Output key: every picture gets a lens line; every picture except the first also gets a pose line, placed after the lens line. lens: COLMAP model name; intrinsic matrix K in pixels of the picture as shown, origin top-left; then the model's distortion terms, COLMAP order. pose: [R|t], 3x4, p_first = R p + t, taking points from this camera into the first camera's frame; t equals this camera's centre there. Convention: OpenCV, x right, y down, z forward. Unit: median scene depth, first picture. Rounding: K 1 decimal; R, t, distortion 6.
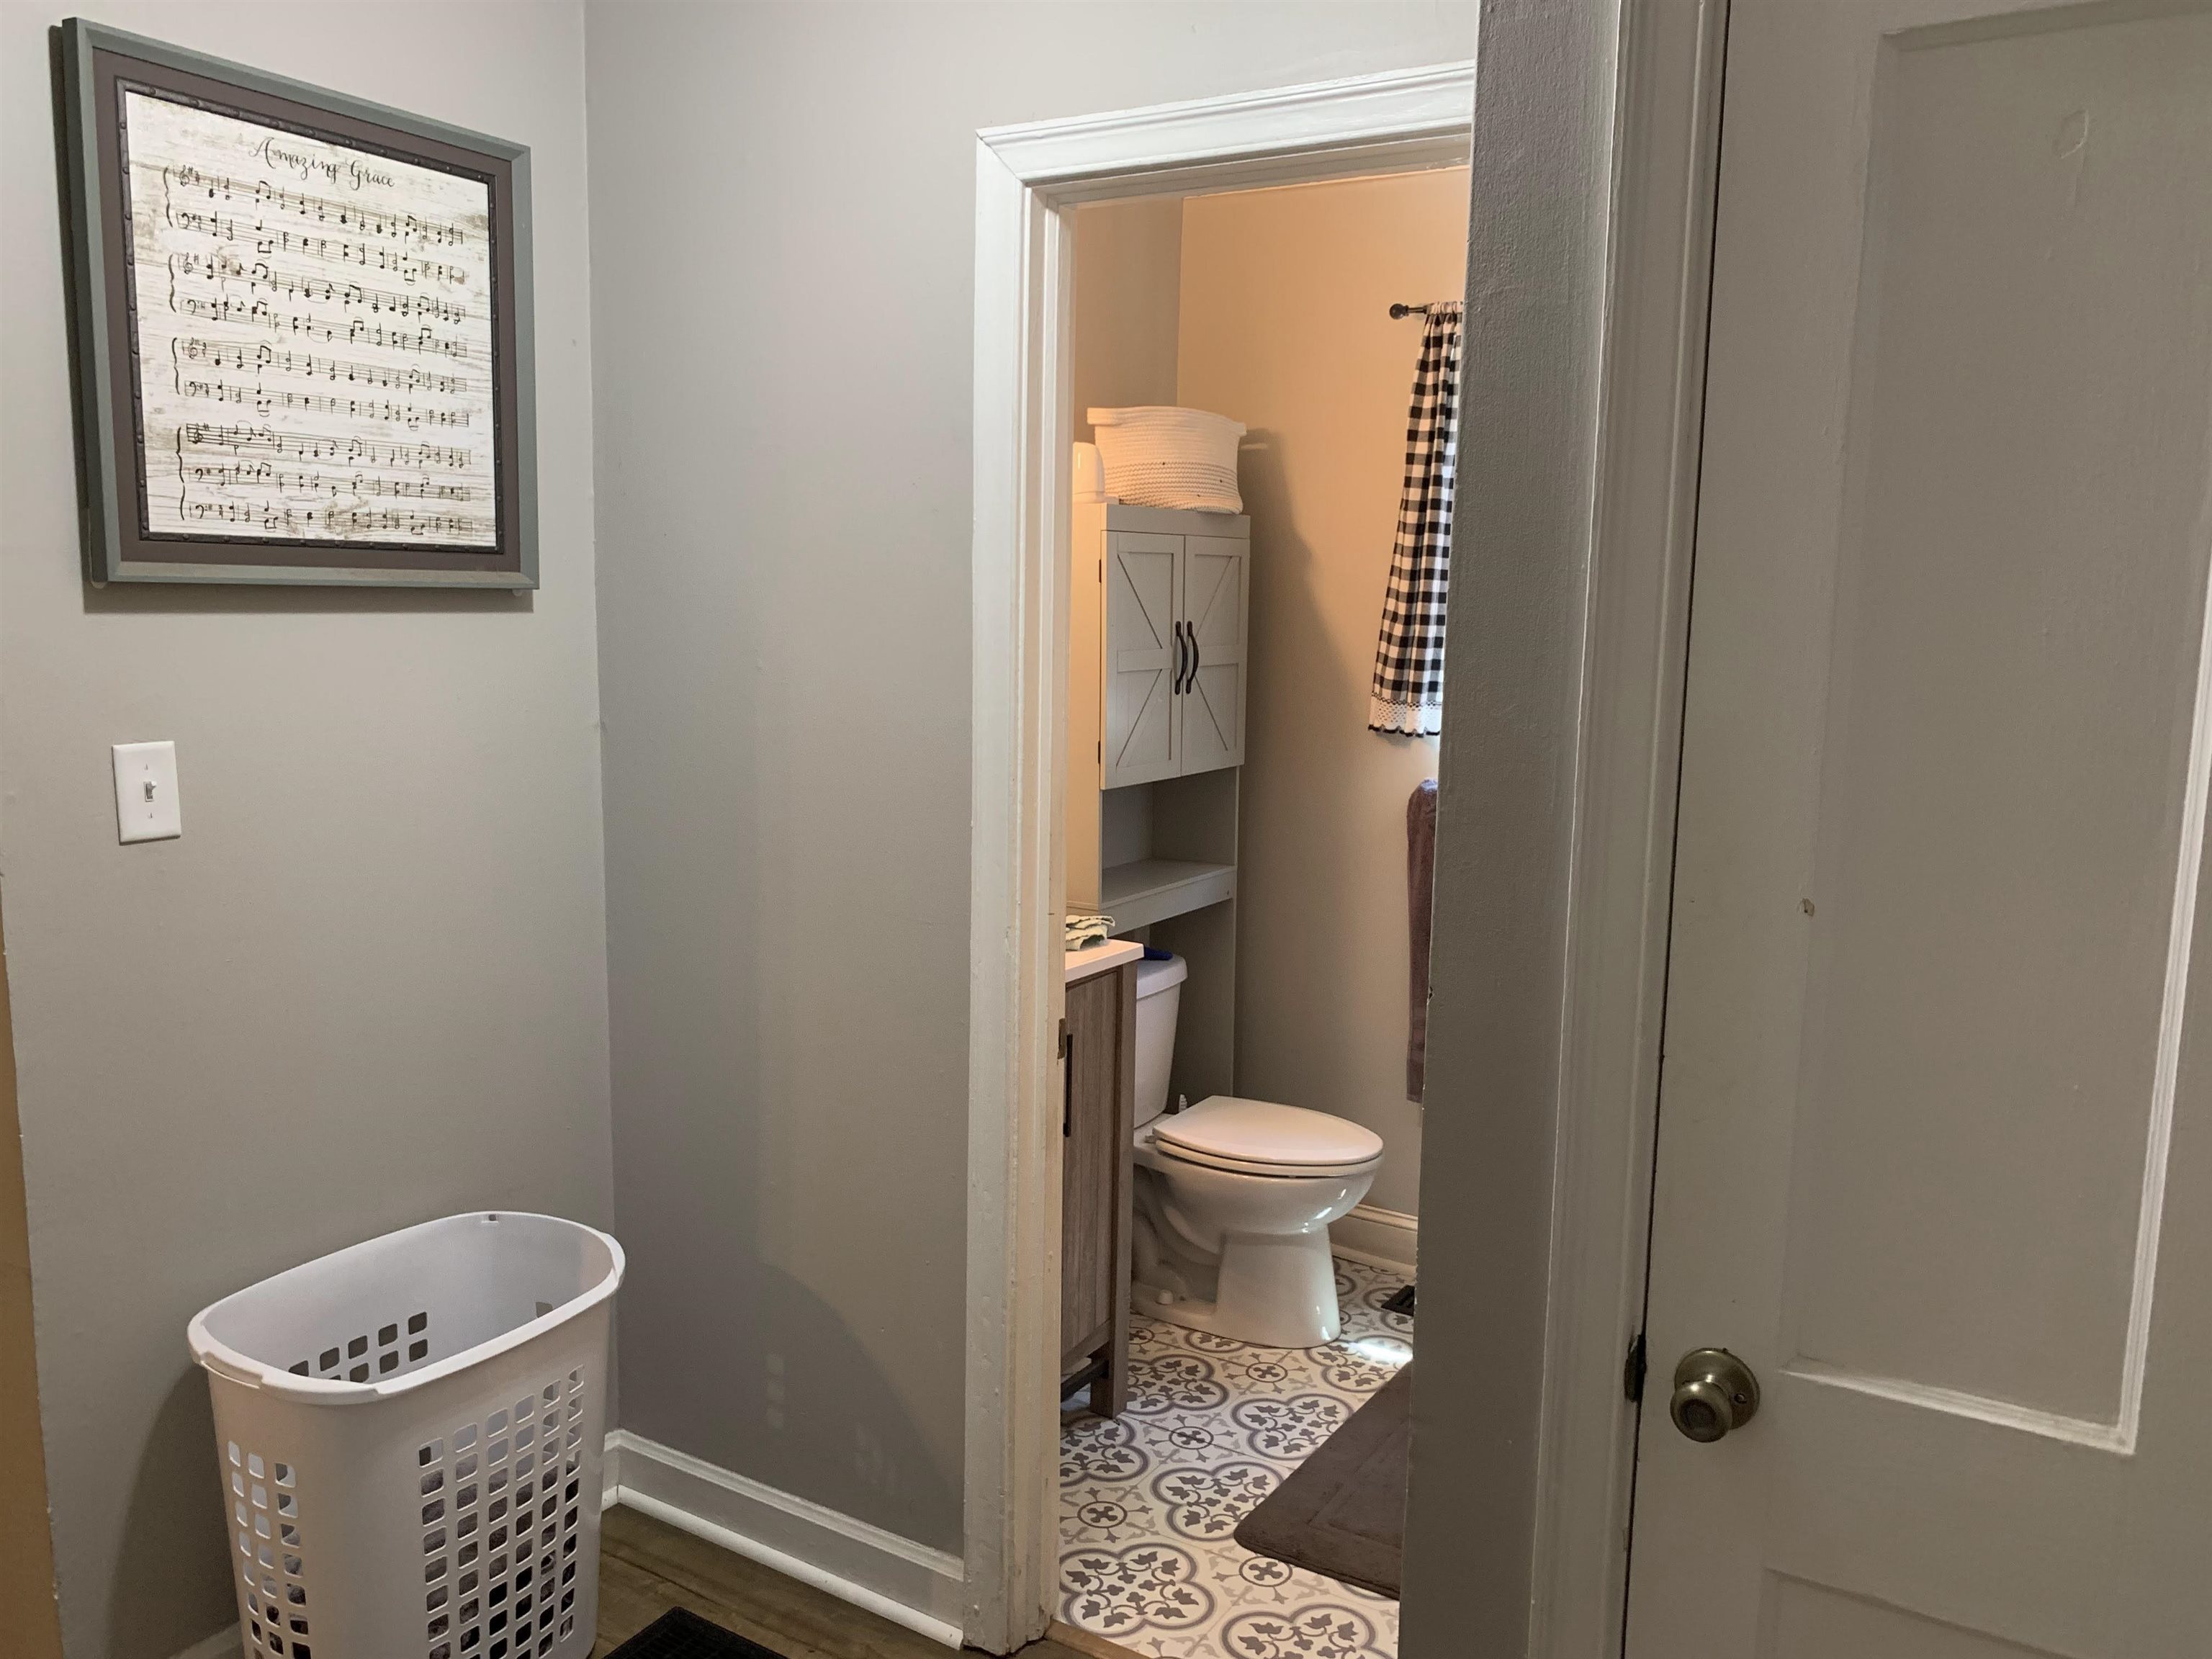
lens RADIAL K [[1714.0, 0, 1113.7], [0, 1714.0, 828.9], [0, 0, 1]] dist [0.015665, -0.026146]
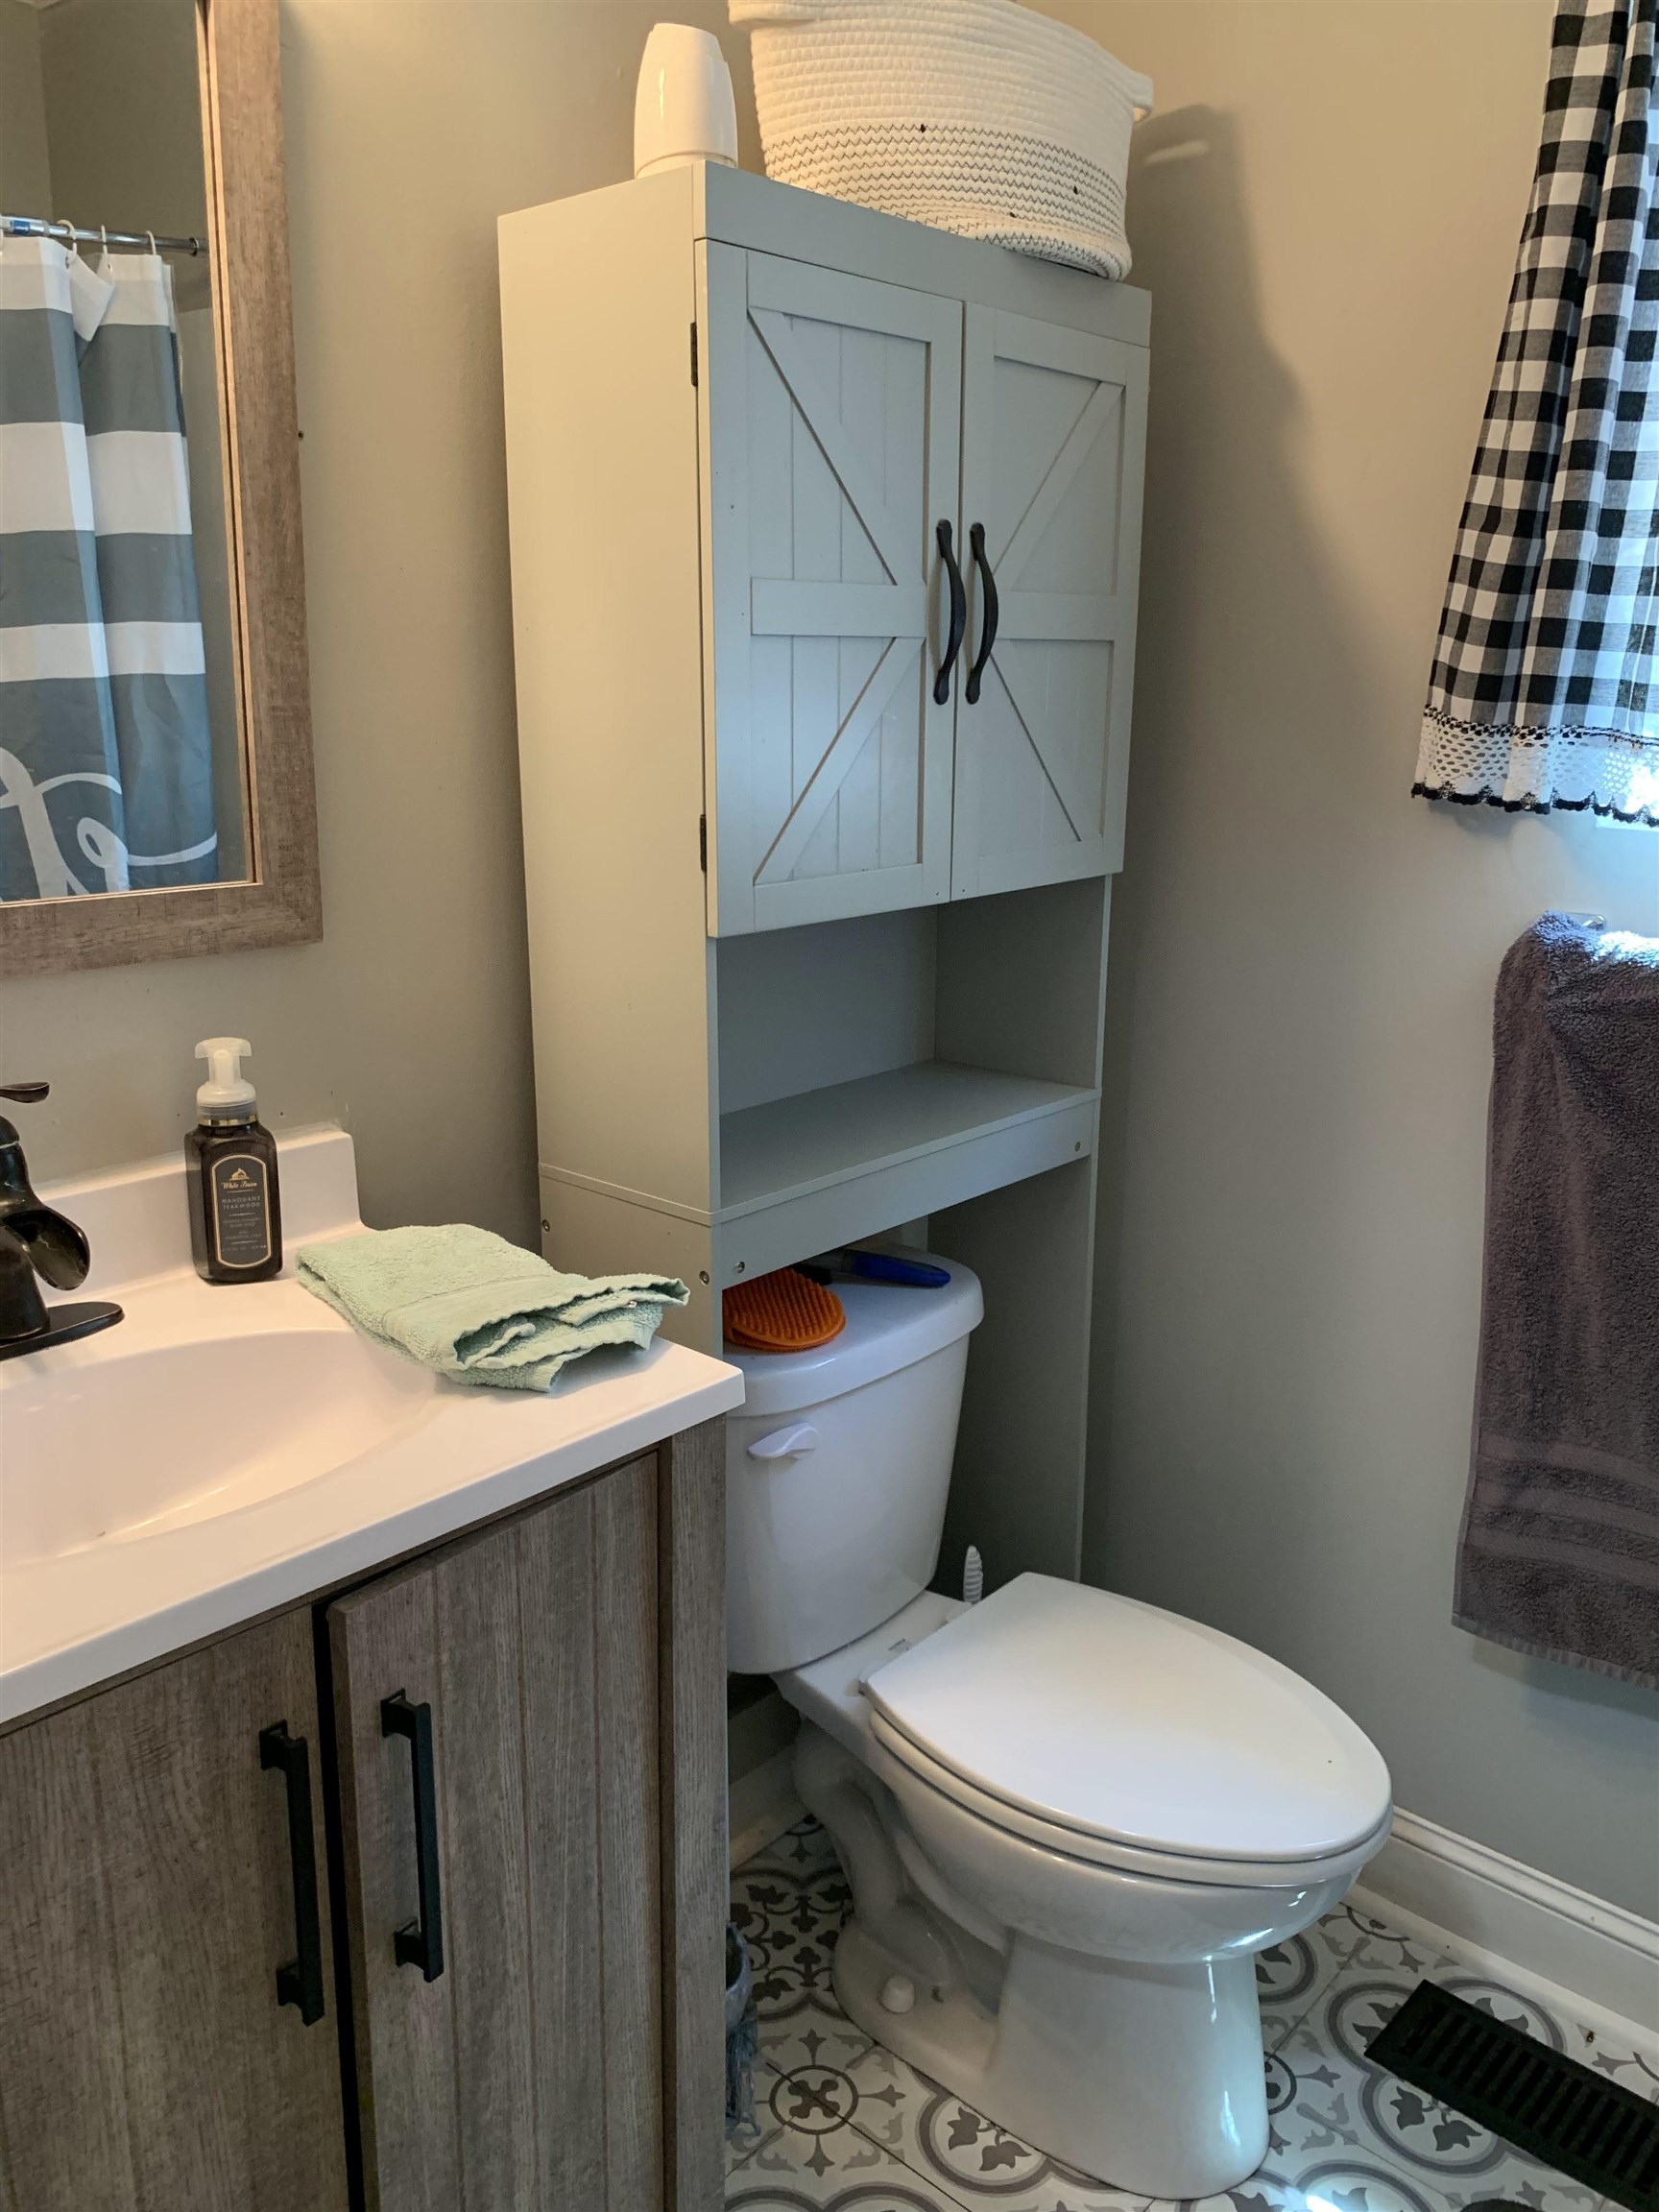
lens RADIAL K [[1714.0, 0, 832.7], [0, 1714.0, 1107.9], [0, 0, 1]] dist [0.015665, -0.026146]
pose [[0.986123, 0.038596, -0.161470, 0.080785], [-0.020451, 0.993434, 0.112563, -0.026442], [0.164754, -0.107699, 0.980437, 0.561905]]
